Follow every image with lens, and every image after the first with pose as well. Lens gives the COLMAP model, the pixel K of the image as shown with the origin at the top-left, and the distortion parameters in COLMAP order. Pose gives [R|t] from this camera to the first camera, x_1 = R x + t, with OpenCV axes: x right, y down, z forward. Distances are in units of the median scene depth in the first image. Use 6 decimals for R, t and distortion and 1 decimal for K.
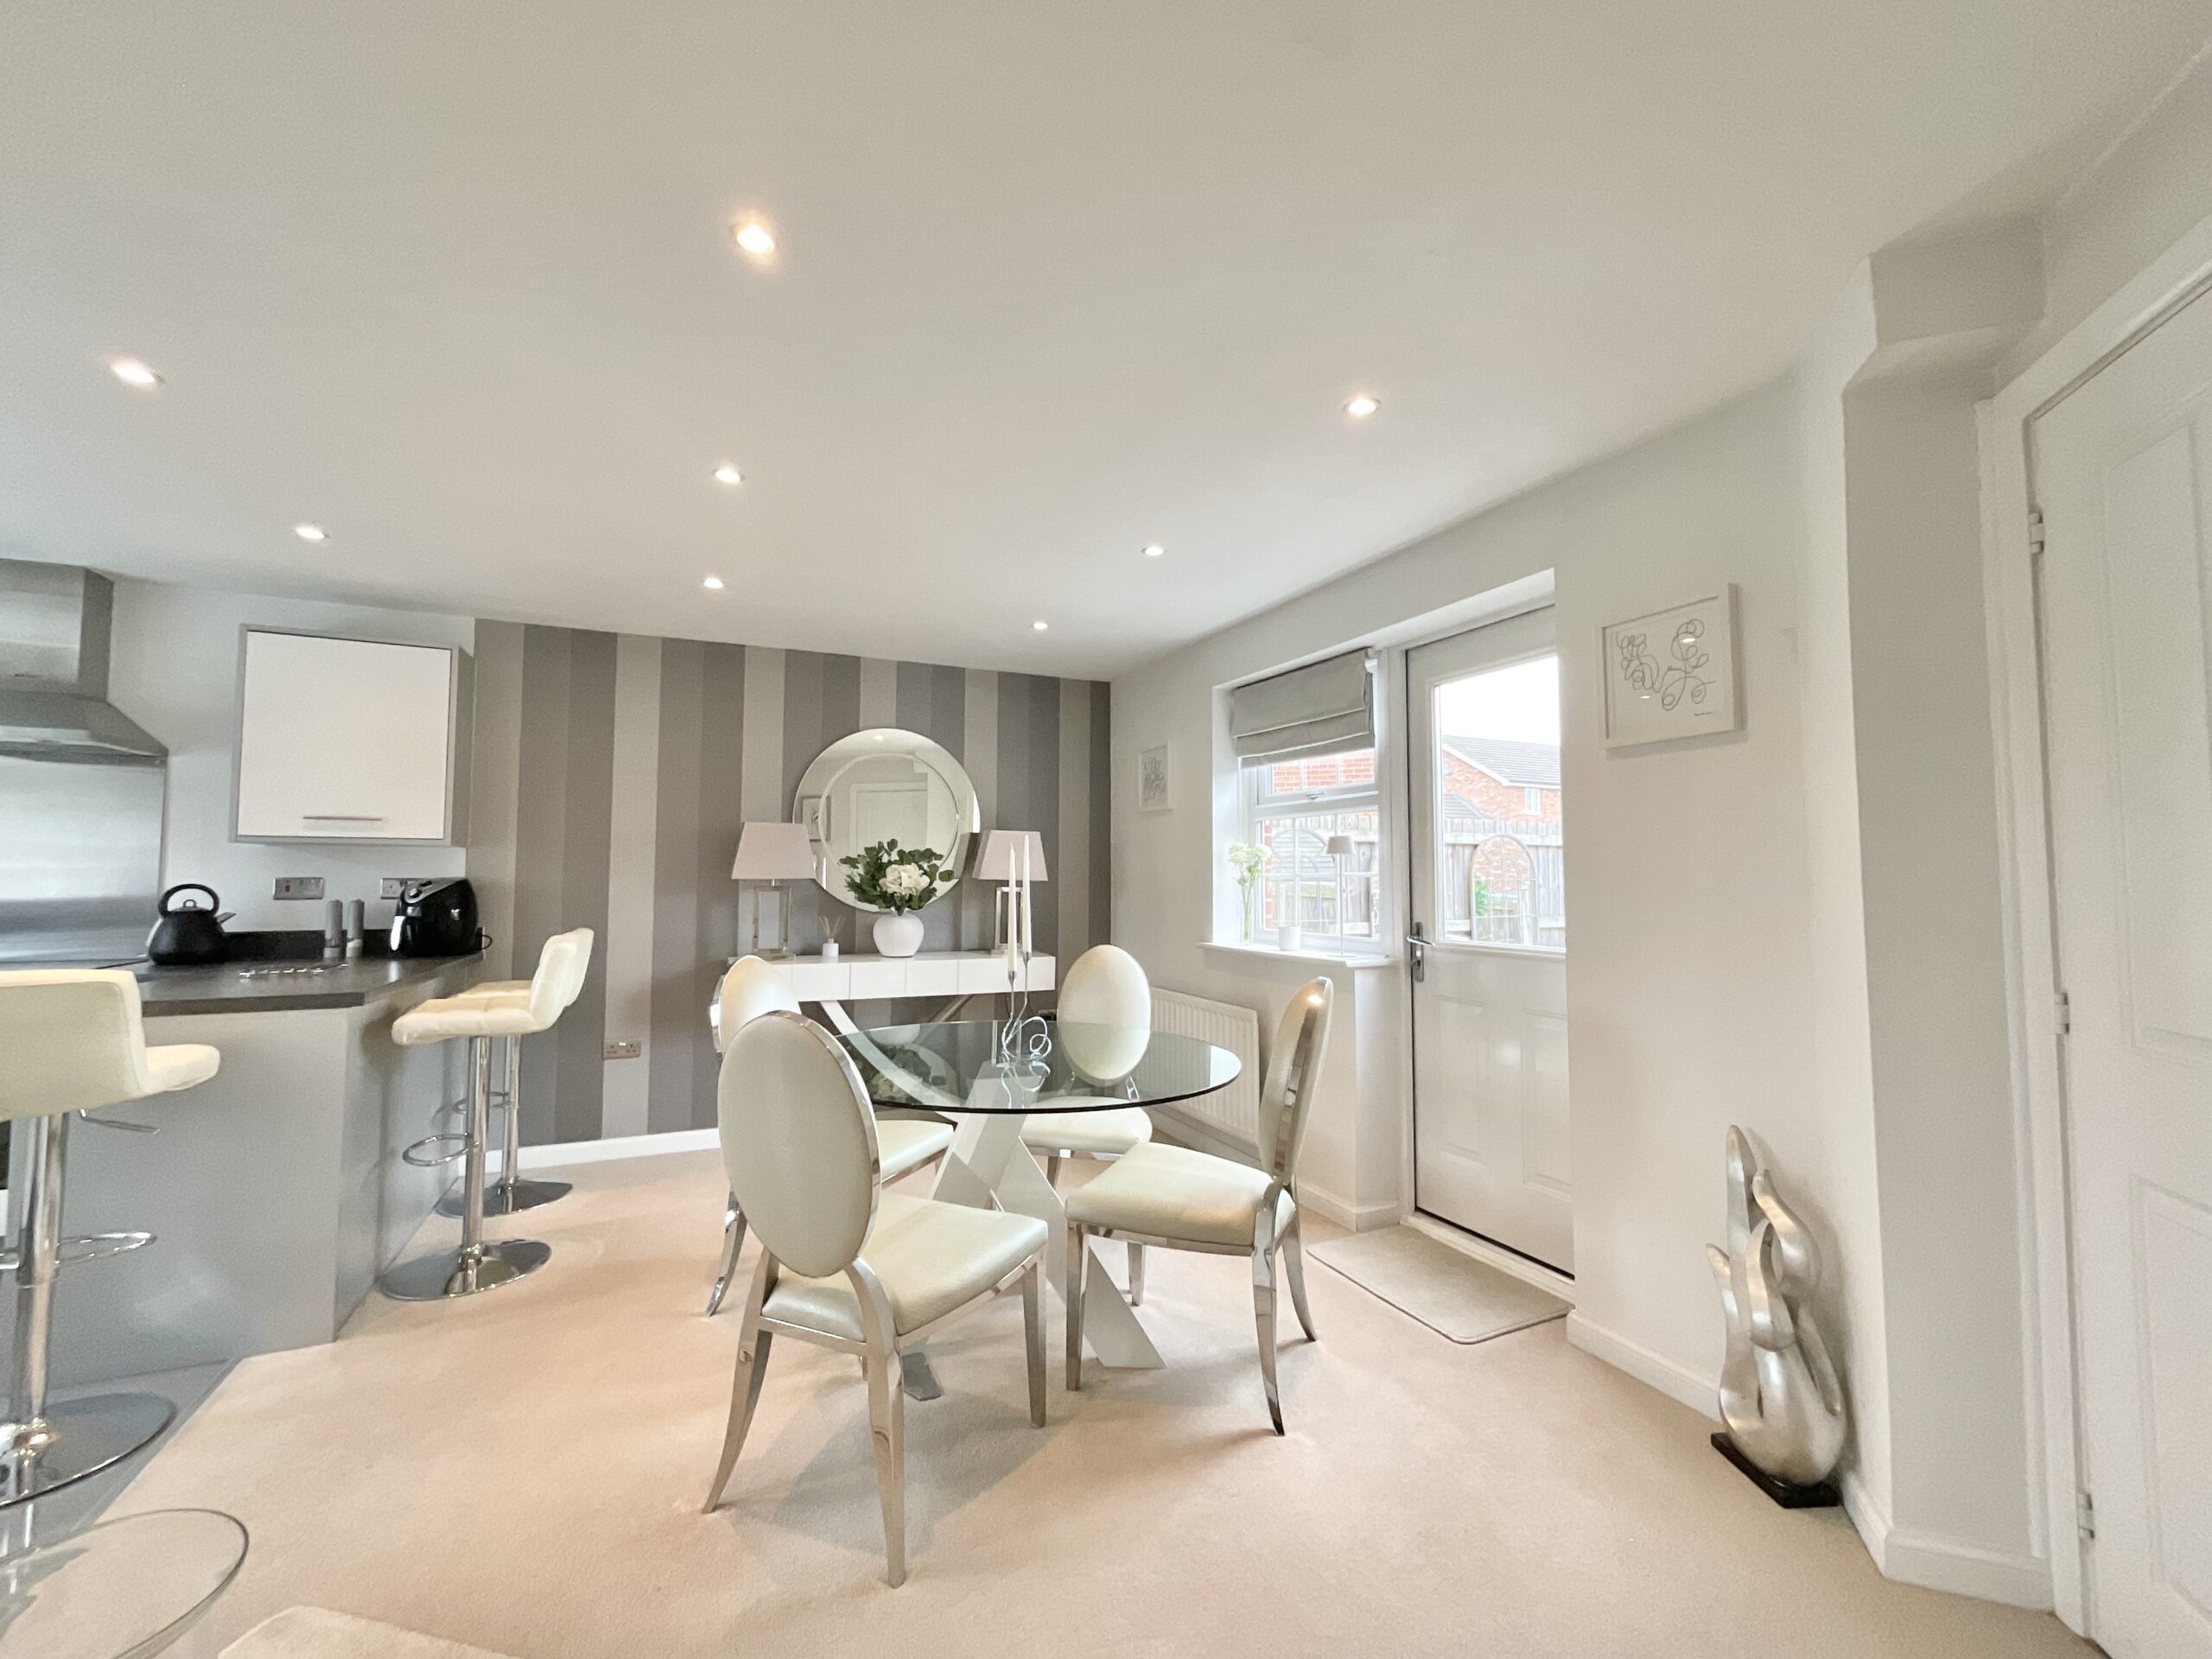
lens RADIAL K [[903.6, 0, 1107.4], [0, 903.6, 832.1], [0, 0, 1]] dist [-0.001990, -0.000484]
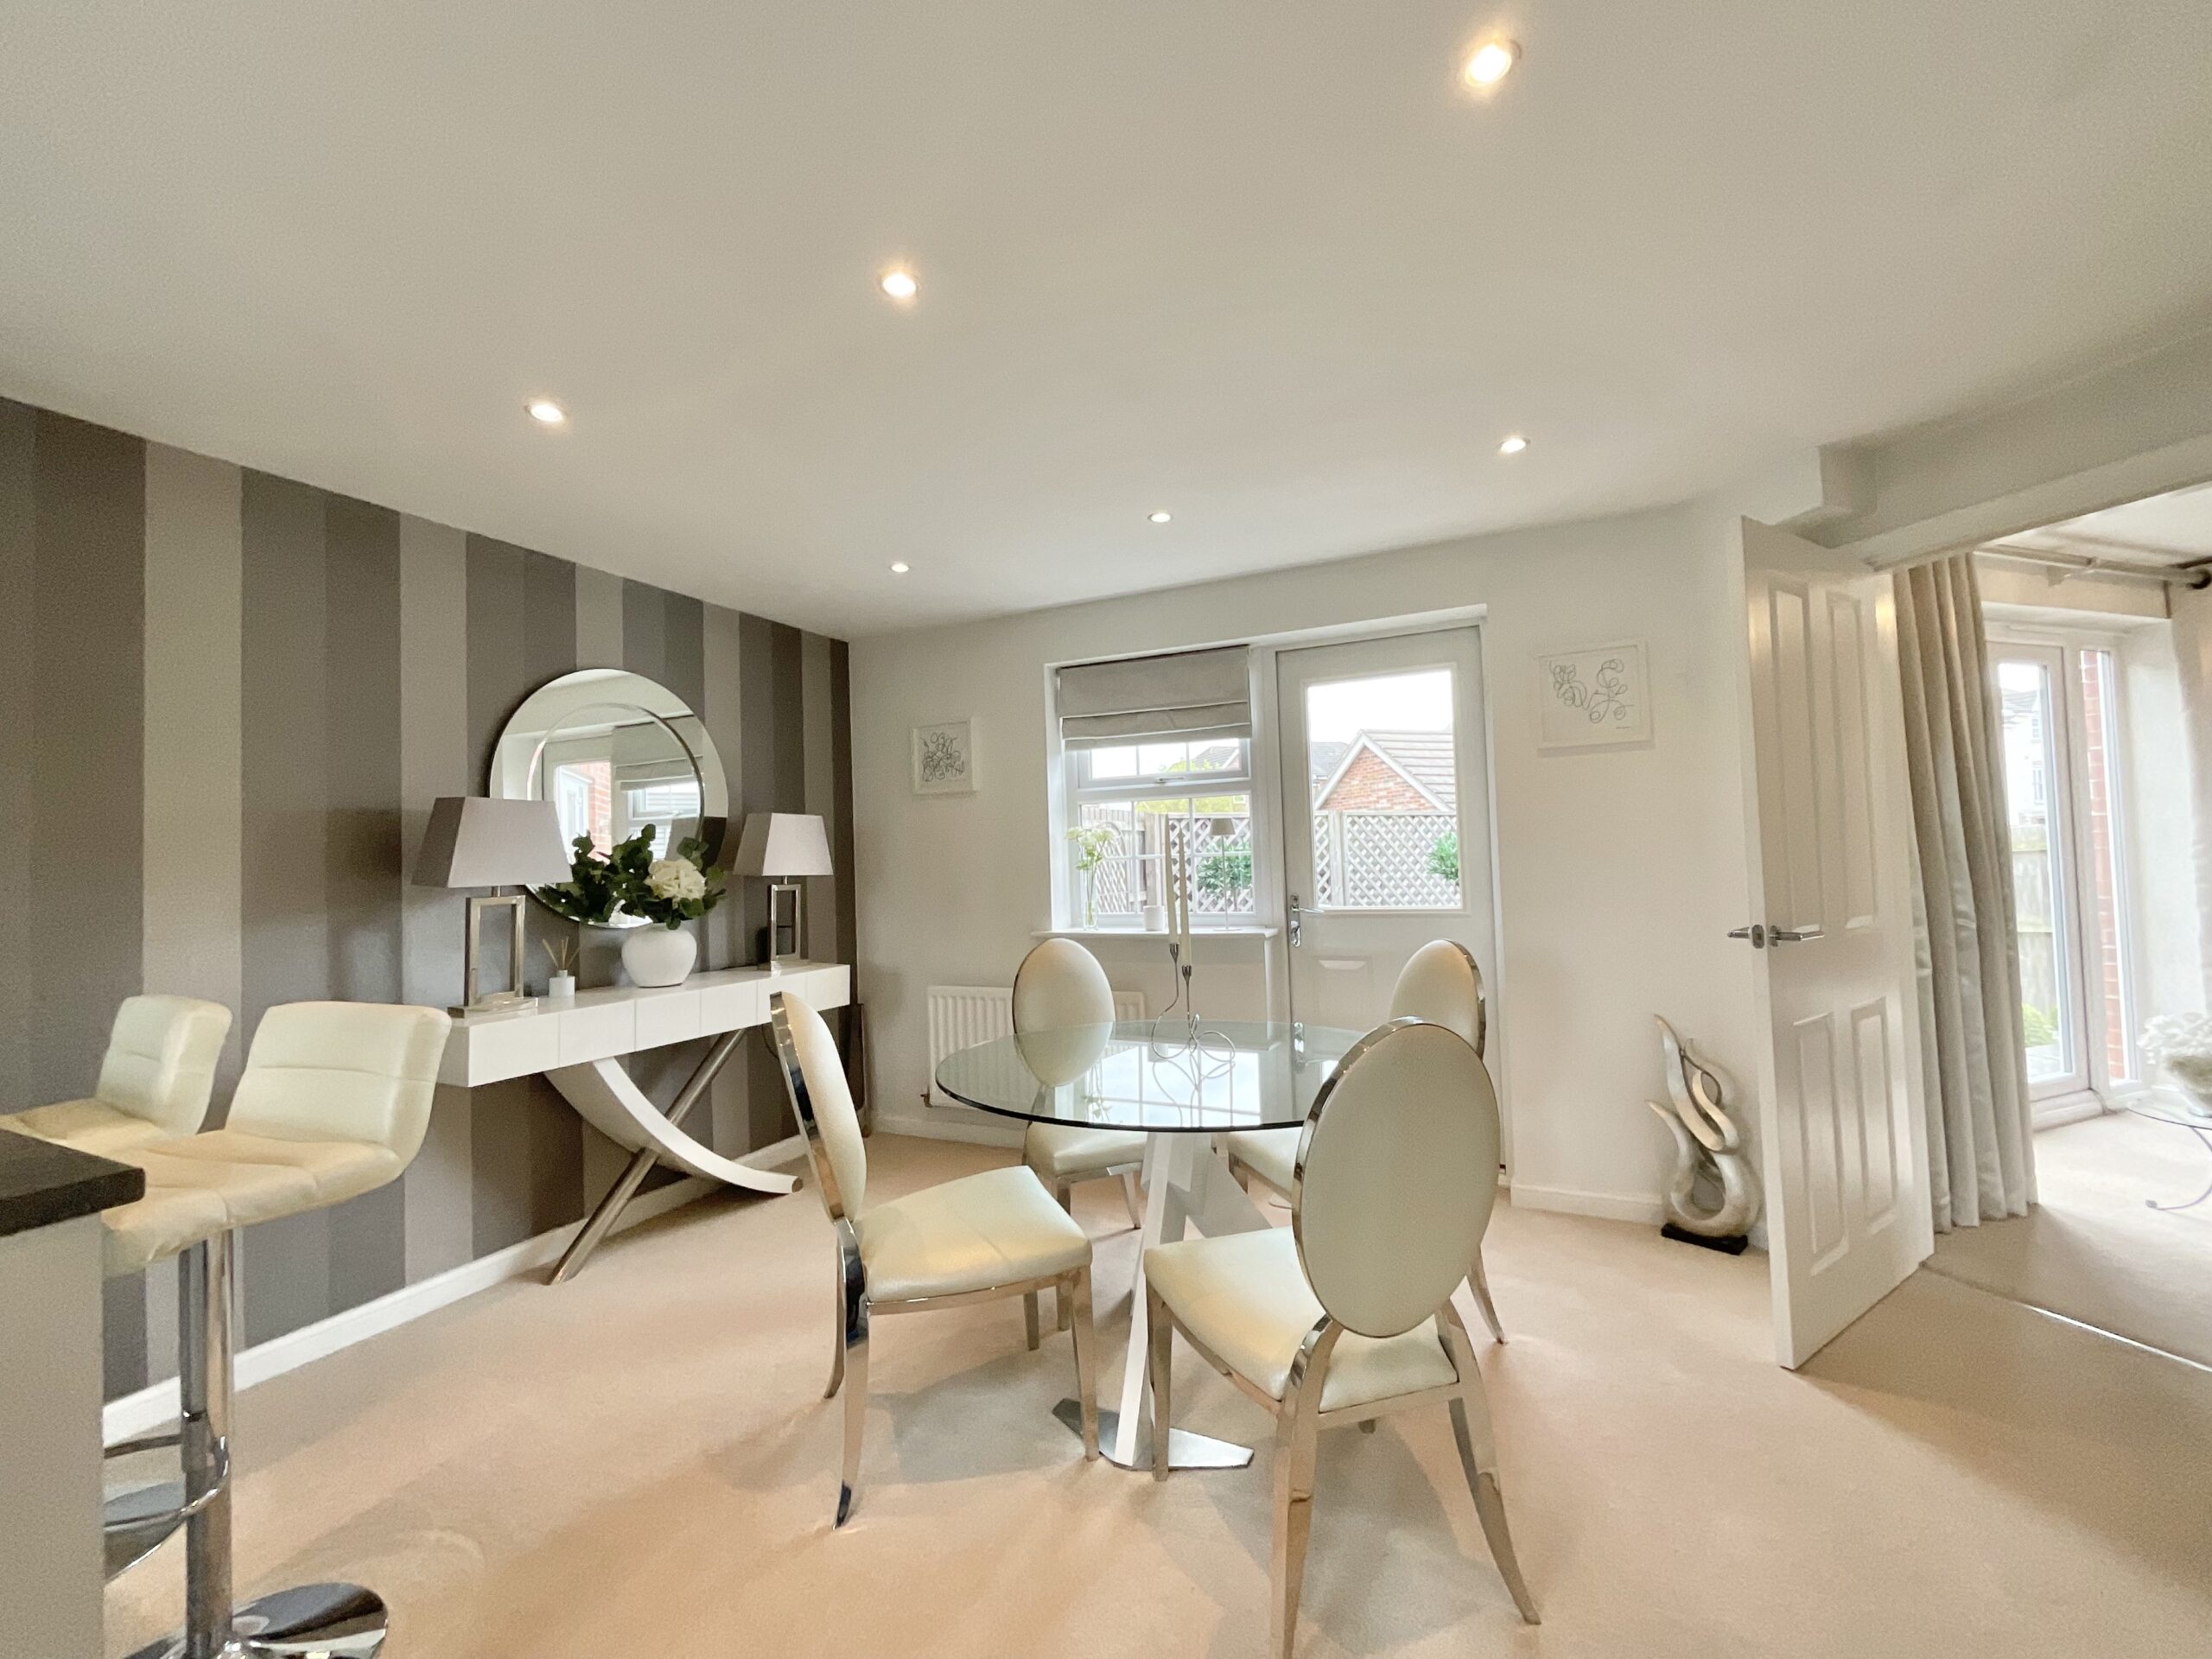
lens RADIAL K [[909.8, 0, 1106.0], [0, 909.8, 829.5], [0, 0, 1]] dist [-0.003127, 0.004696]
pose [[0.770474, -0.006649, 0.637437, -0.522047], [0.002884, 0.999972, 0.006946, 0.009531], [-0.637465, -0.003513, 0.770471, 0.254700]]
